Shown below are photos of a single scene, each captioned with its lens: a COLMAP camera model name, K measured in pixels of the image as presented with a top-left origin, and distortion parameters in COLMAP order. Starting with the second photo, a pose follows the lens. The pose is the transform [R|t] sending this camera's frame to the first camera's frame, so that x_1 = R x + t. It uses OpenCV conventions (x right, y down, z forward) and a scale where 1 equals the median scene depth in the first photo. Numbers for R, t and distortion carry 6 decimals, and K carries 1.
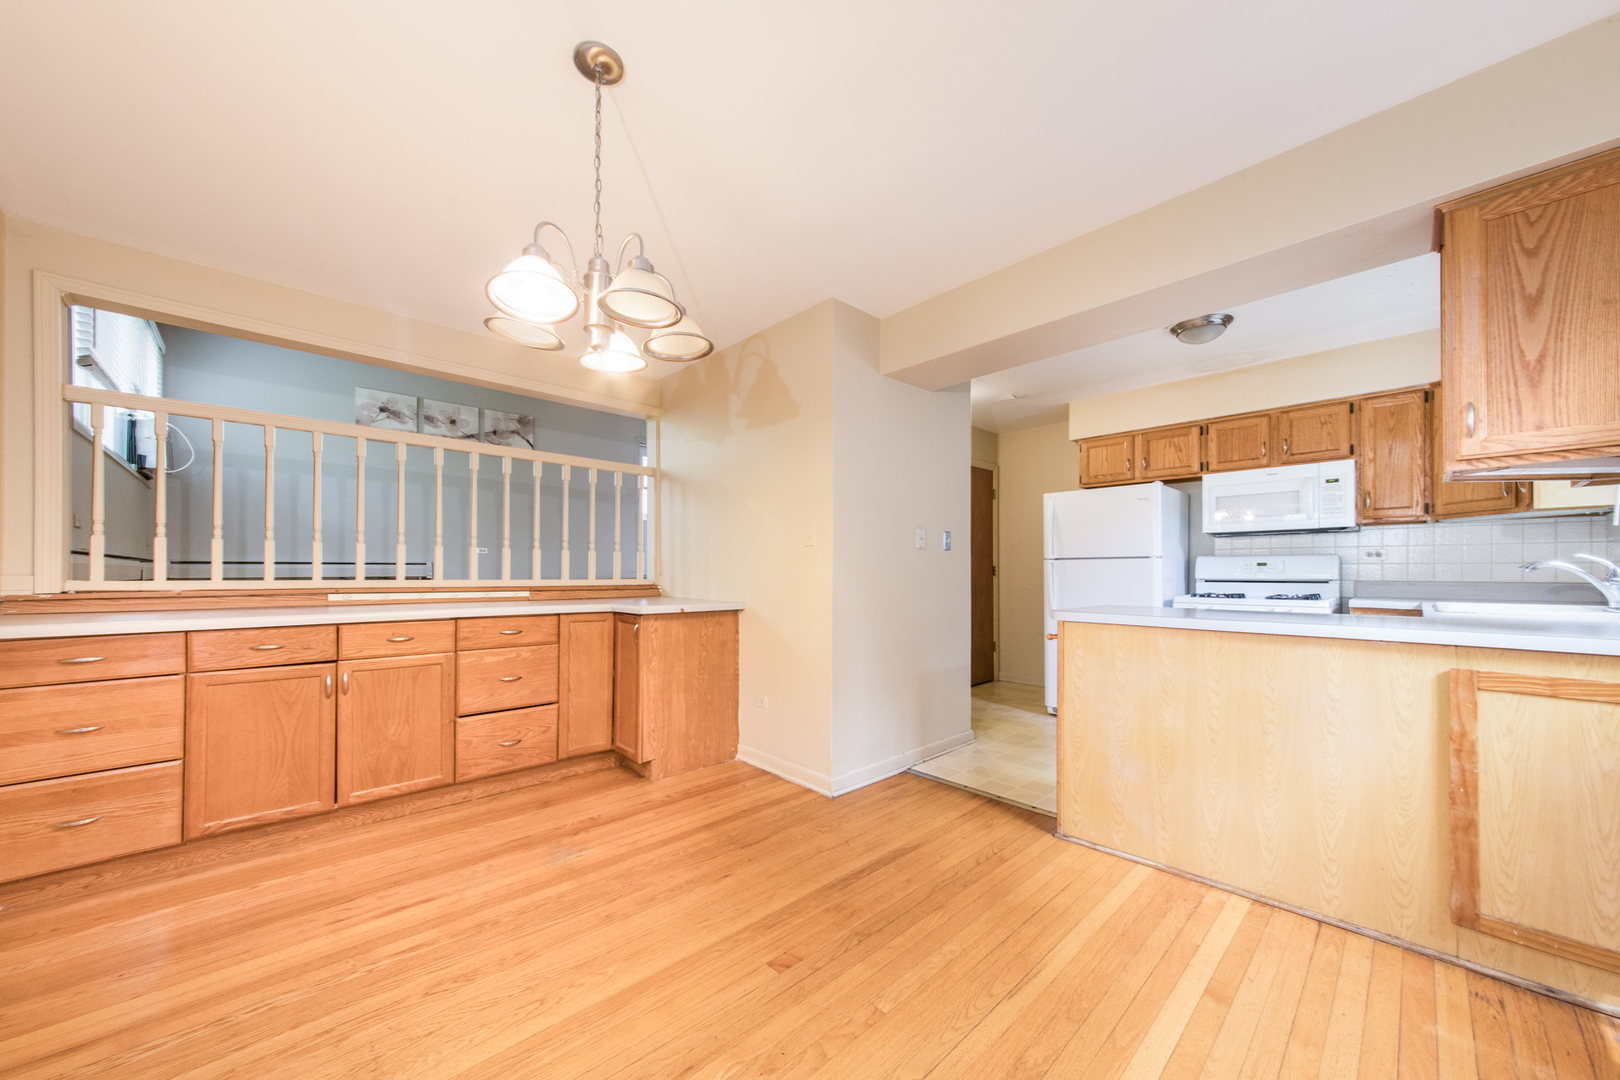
lens RADIAL K [[584.3, 0, 814.3], [0, 584.3, 567.1], [0, 0, 1]] dist [0.000002, -0.000009]
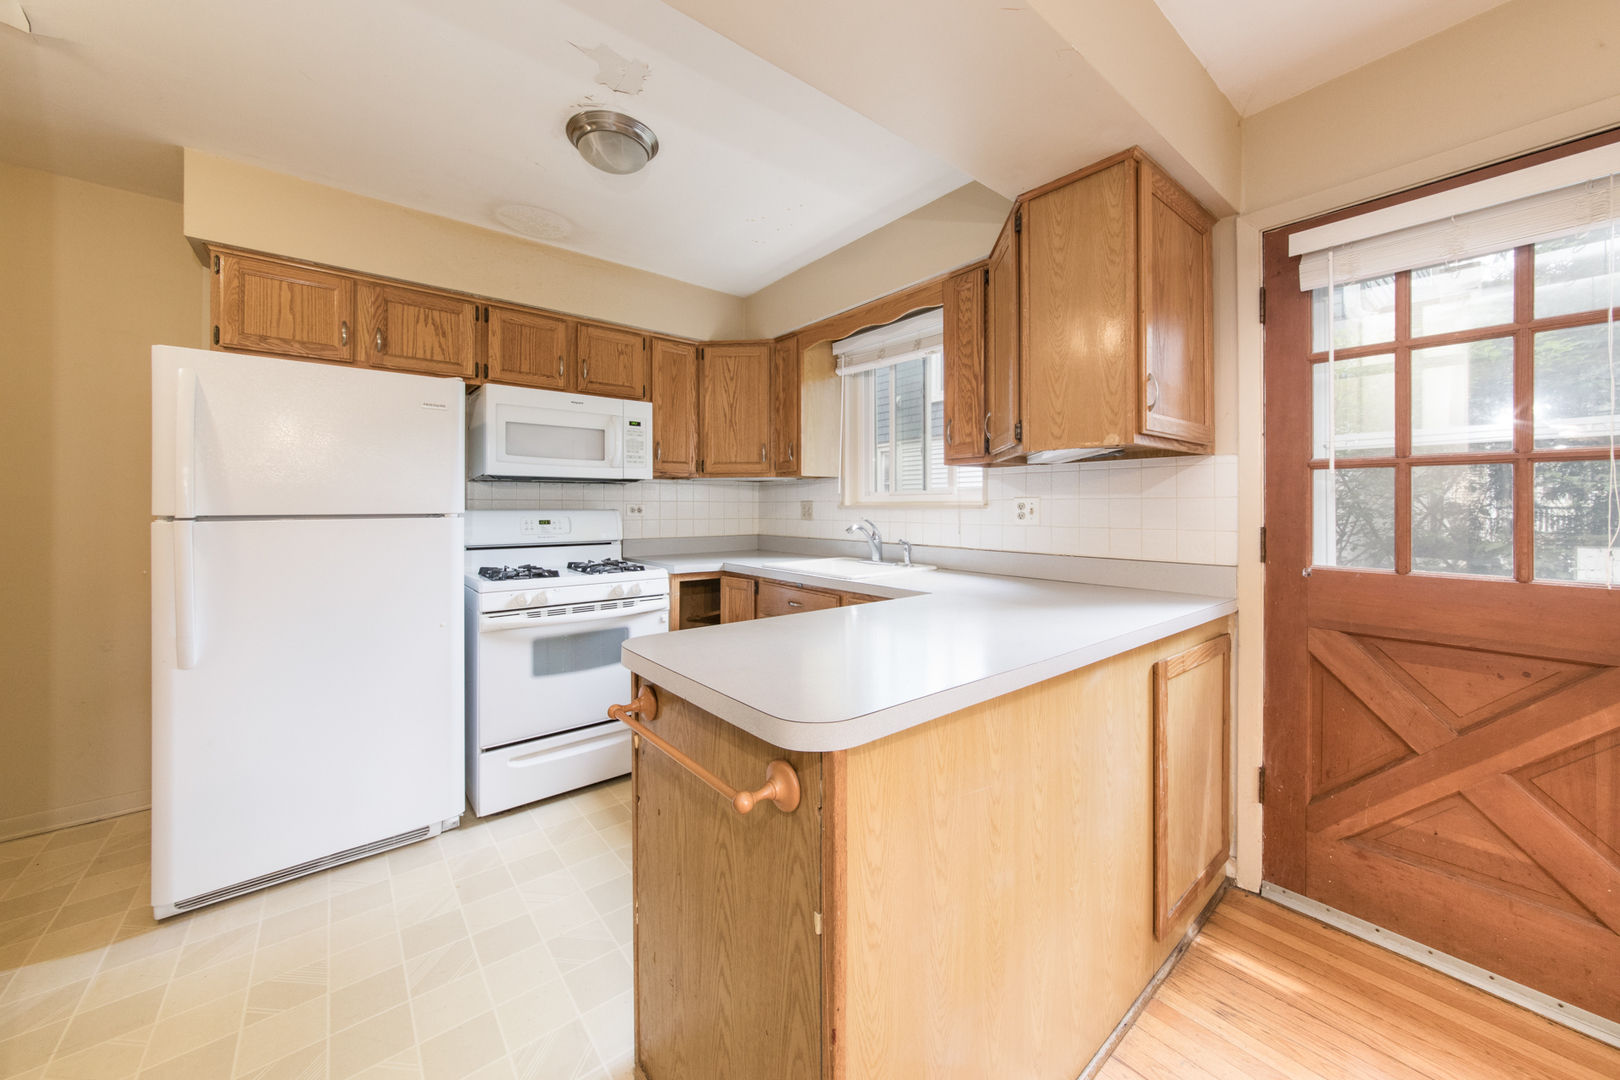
lens RADIAL K [[584.3, 0, 802.5], [0, 584.3, 505.0], [0, 0, 1]] dist [0.000002, -0.000009]
pose [[0.077427, 0.003046, 0.996993, 0.065375], [-0.006743, 0.999974, -0.002531, -0.029156], [-0.996975, -0.006527, 0.077446, 0.672353]]
